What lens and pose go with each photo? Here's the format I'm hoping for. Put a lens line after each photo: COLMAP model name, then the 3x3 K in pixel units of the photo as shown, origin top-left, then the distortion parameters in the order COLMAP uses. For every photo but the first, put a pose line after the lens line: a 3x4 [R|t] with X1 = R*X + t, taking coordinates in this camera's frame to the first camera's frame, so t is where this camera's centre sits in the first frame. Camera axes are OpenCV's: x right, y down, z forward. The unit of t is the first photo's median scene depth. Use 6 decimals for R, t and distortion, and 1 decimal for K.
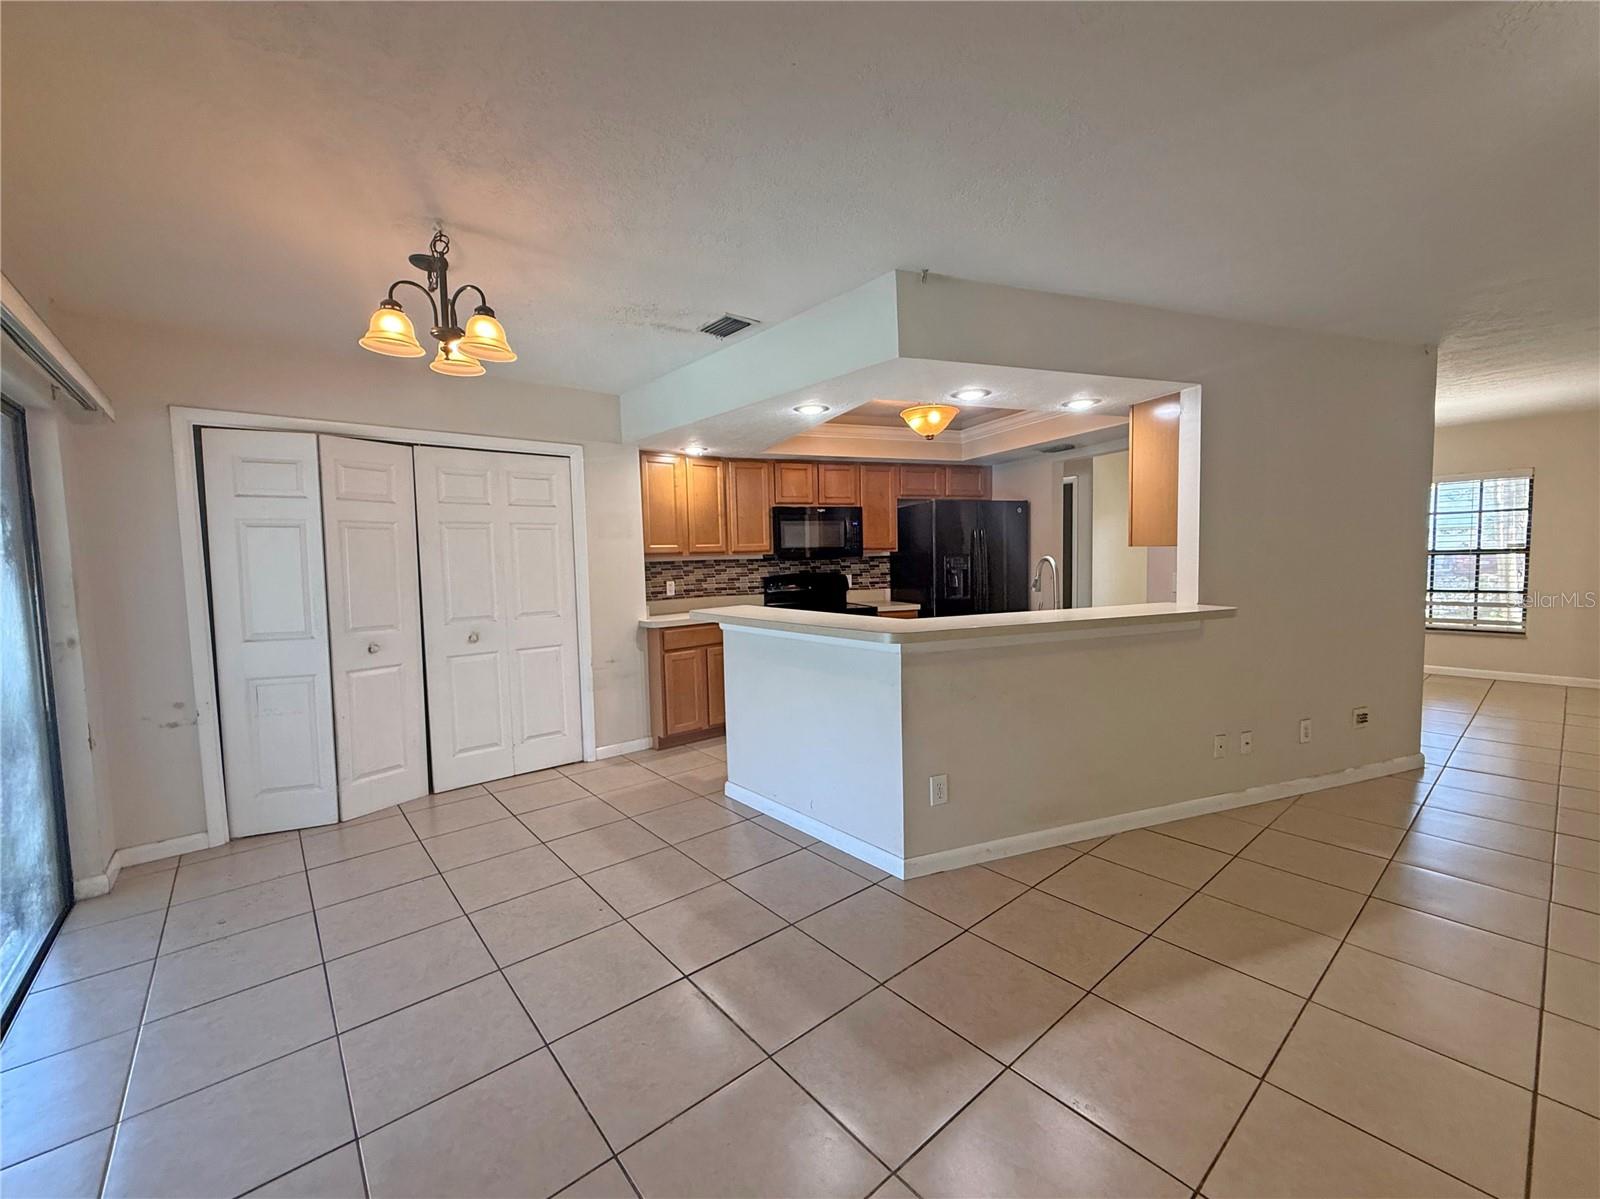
lens RADIAL K [[653.4, 0, 794.8], [0, 653.4, 599.1], [0, 0, 1]] dist [-0.001279, 0.000083]
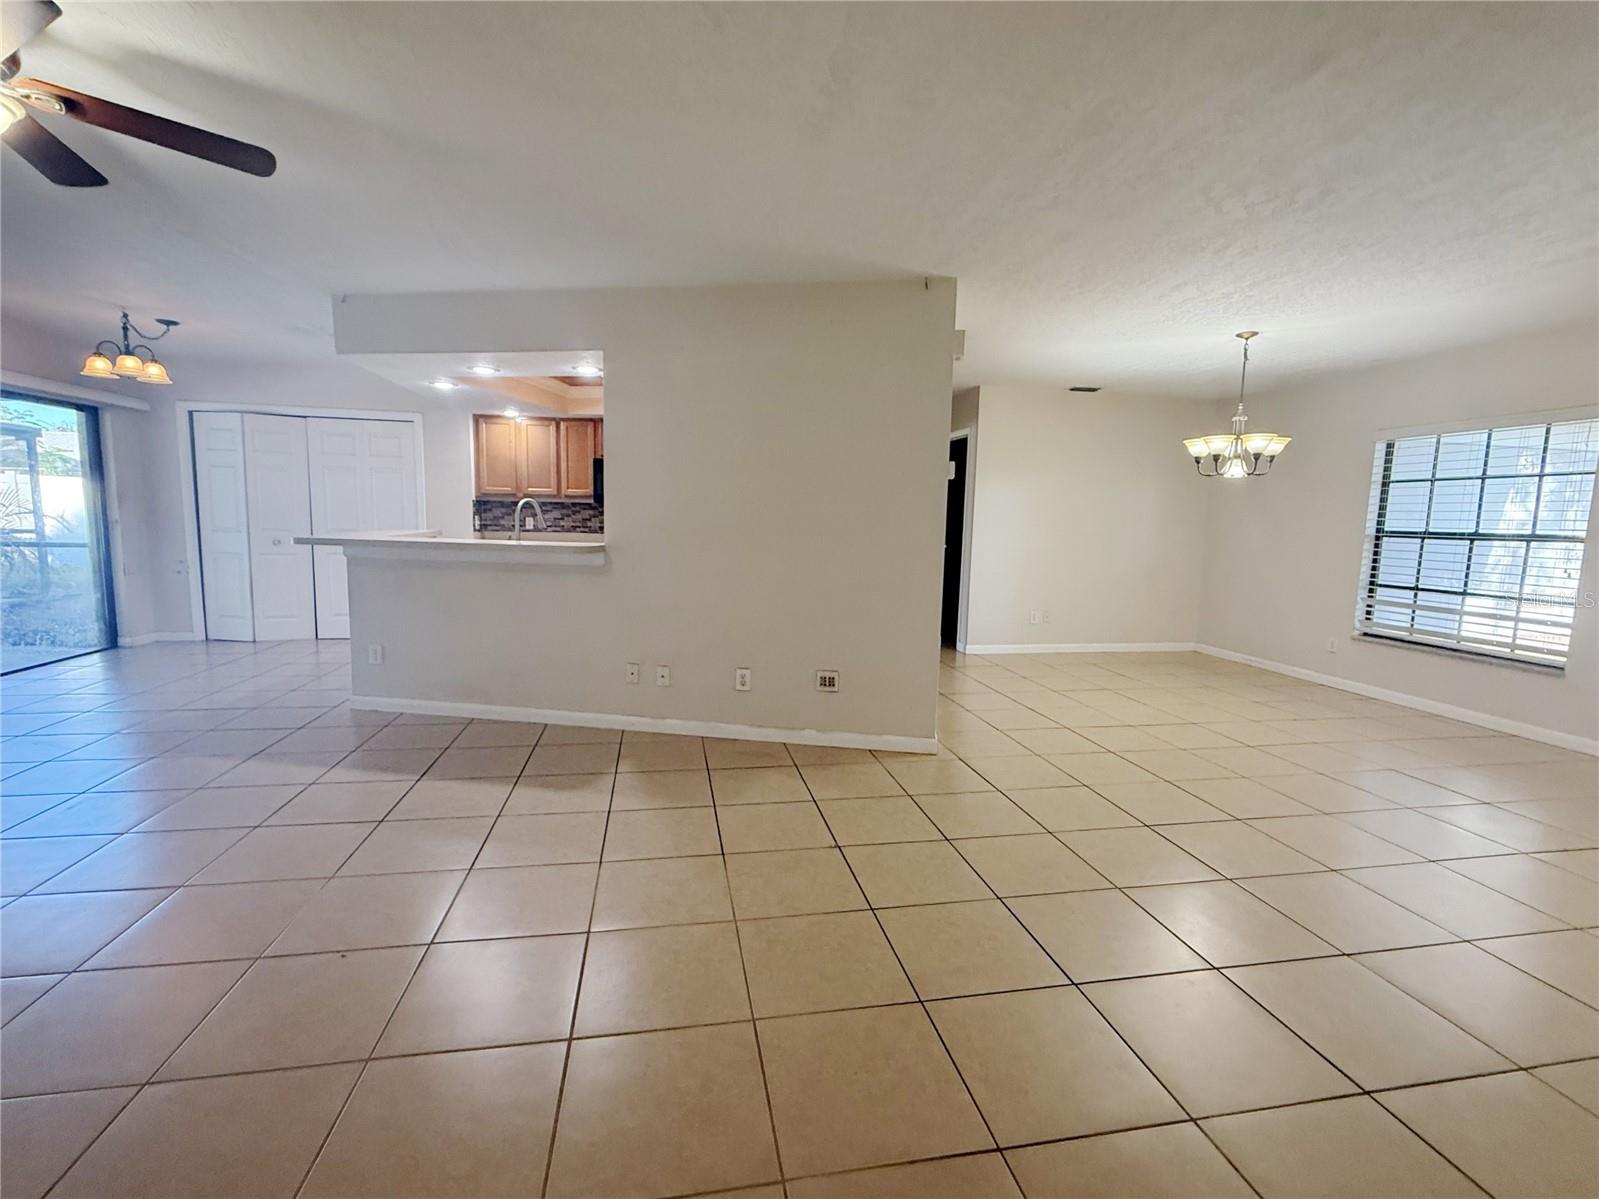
lens RADIAL K [[712.2, 0, 799.5], [0, 712.2, 599.5], [0, 0, 1]] dist [-0.002430, -0.000123]
pose [[0.870823, 0.101796, -0.480943, 0.956727], [-0.077947, 0.994541, 0.069368, -0.006016], [0.485379, -0.022920, 0.874004, 0.043704]]
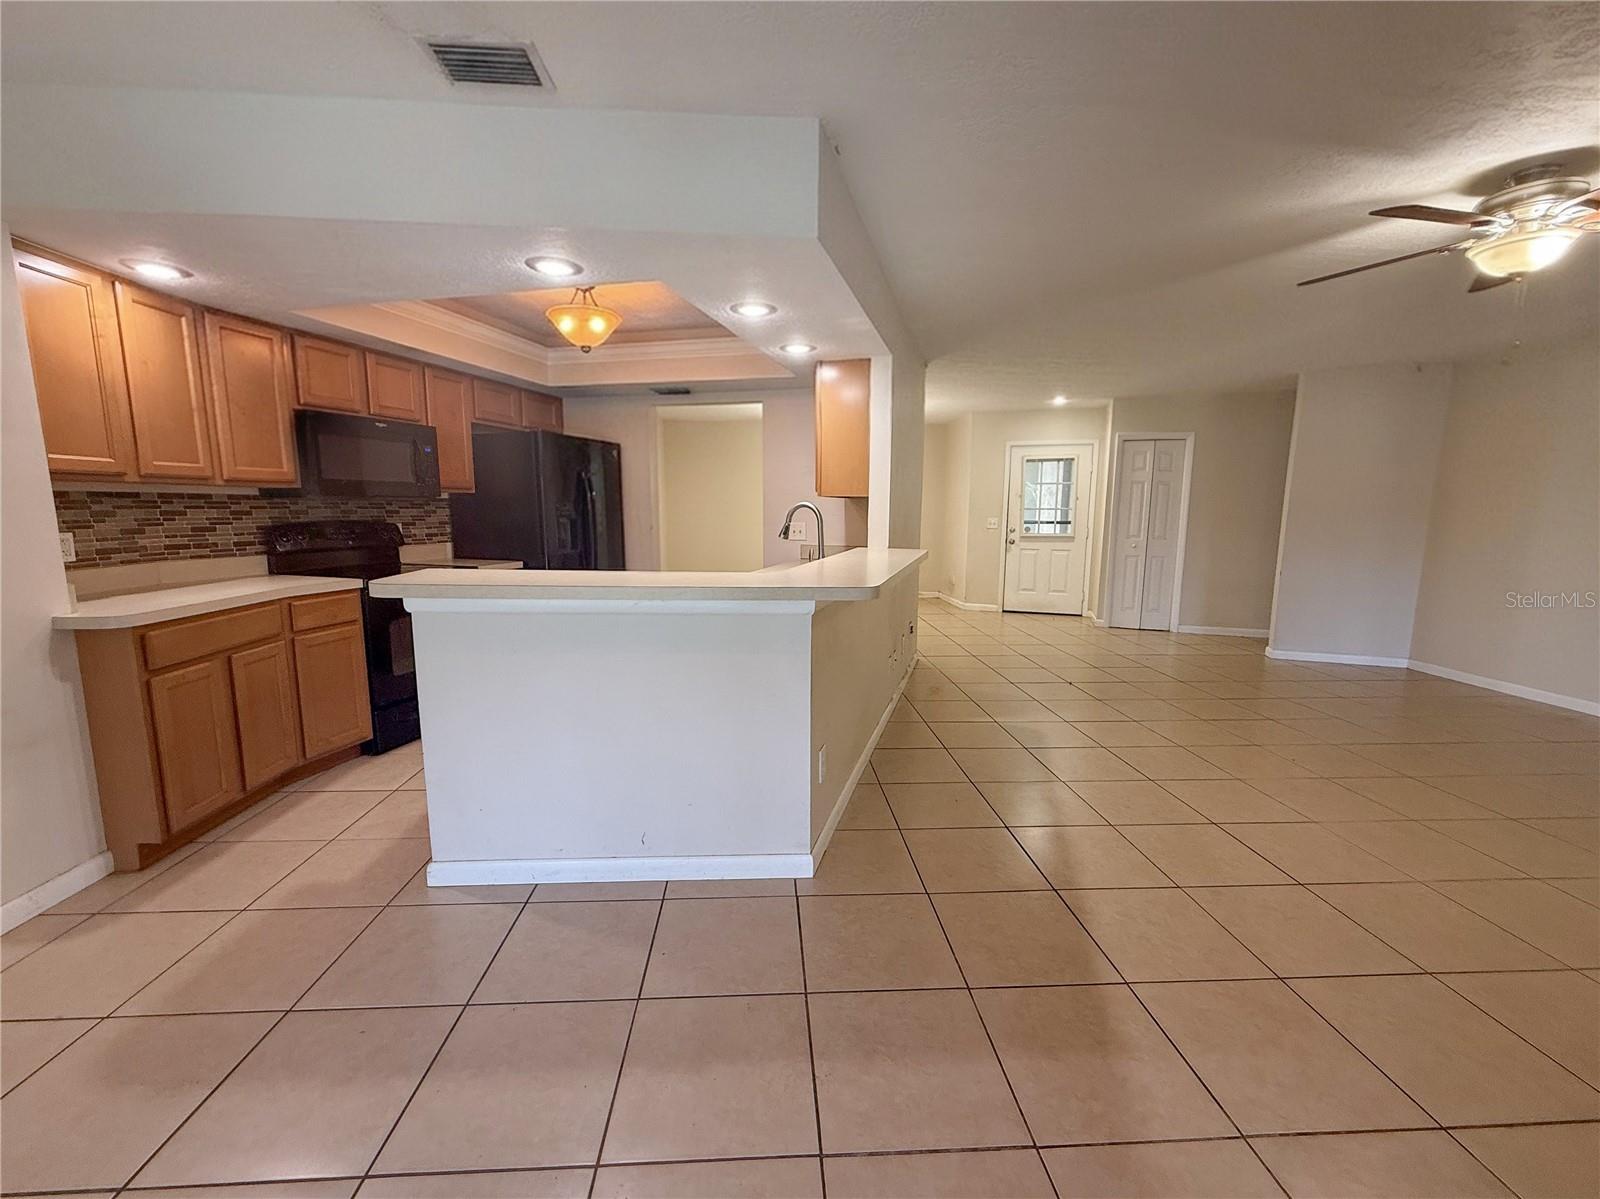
lens RADIAL K [[653.4, 0, 794.8], [0, 653.4, 599.1], [0, 0, 1]] dist [-0.001279, 0.000083]
pose [[0.594489, -0.083944, 0.799710, -0.262424], [0.029687, 0.996149, 0.082495, -0.001955], [-0.803556, -0.025301, 0.594692, 0.272939]]
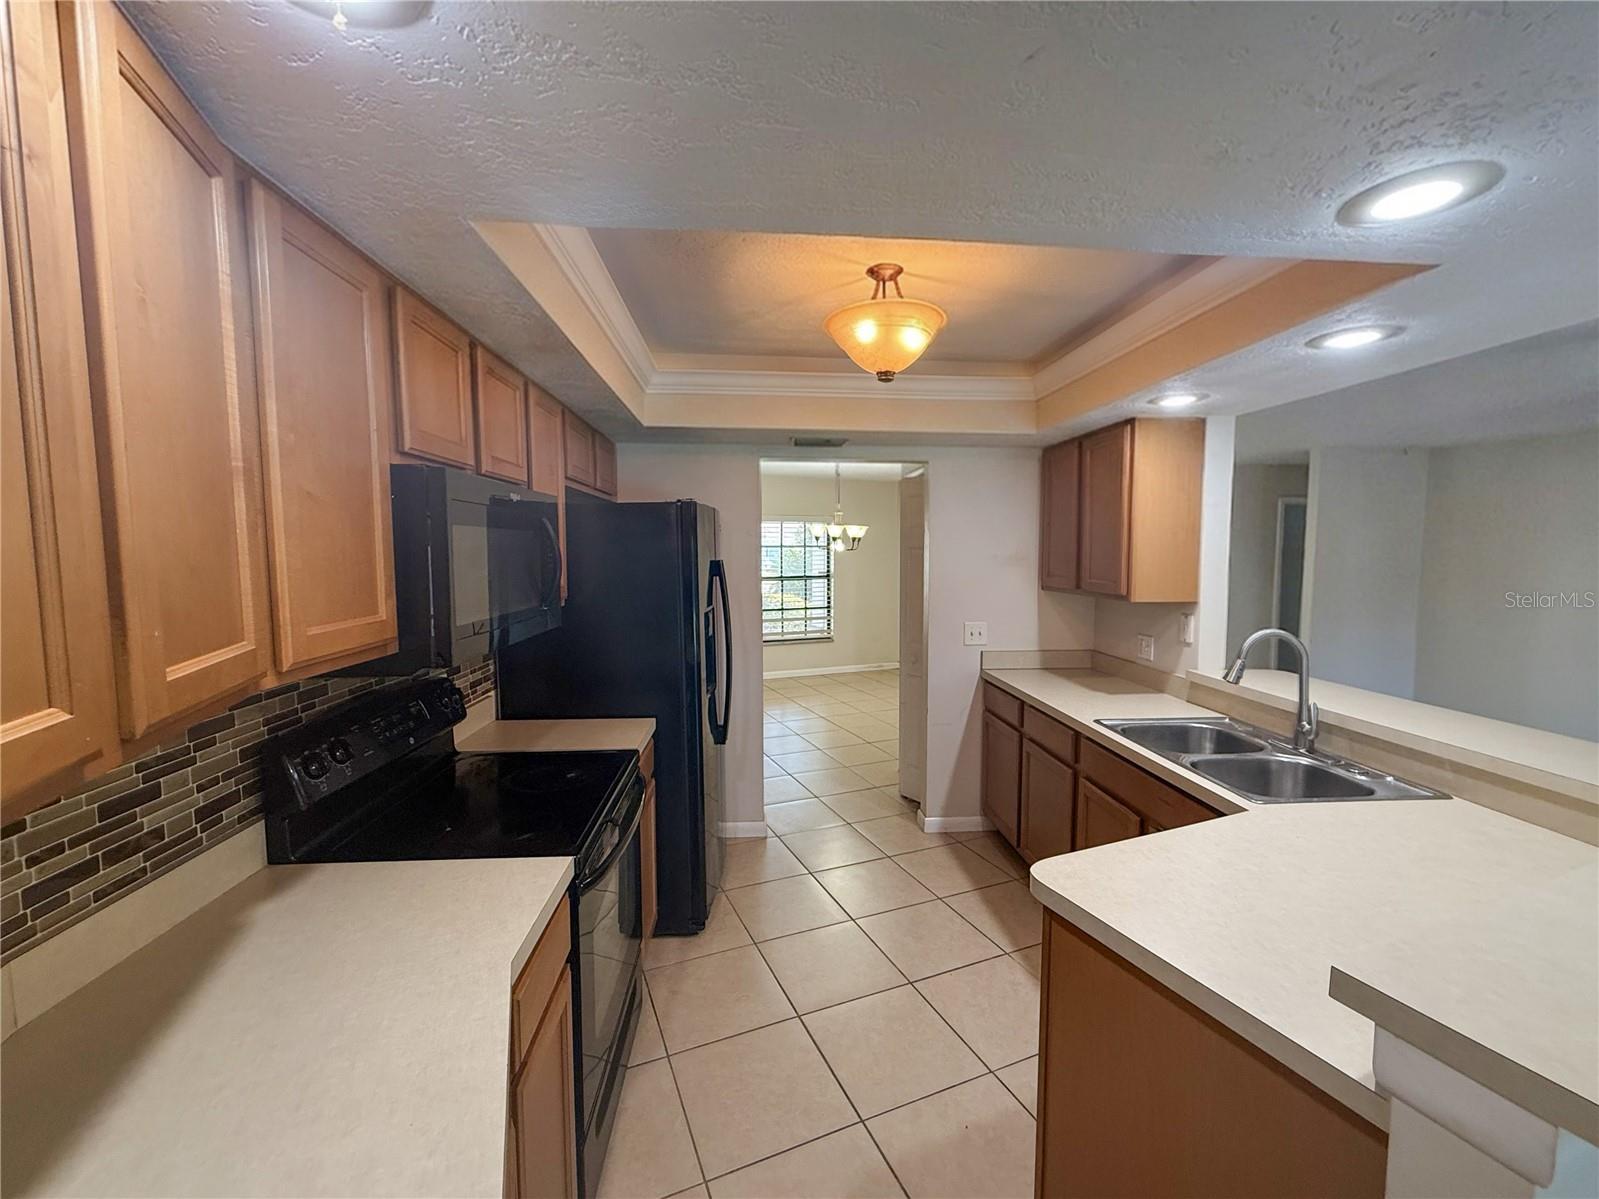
lens RADIAL K [[653.0, 0, 794.3], [0, 653.0, 599.1], [0, 0, 1]] dist [-0.001279, 0.000083]
pose [[0.293378, -0.047728, 0.954804, -0.234004], [0.056627, 0.997867, 0.032481, -0.091861], [-0.954318, 0.044539, 0.295455, 0.802466]]
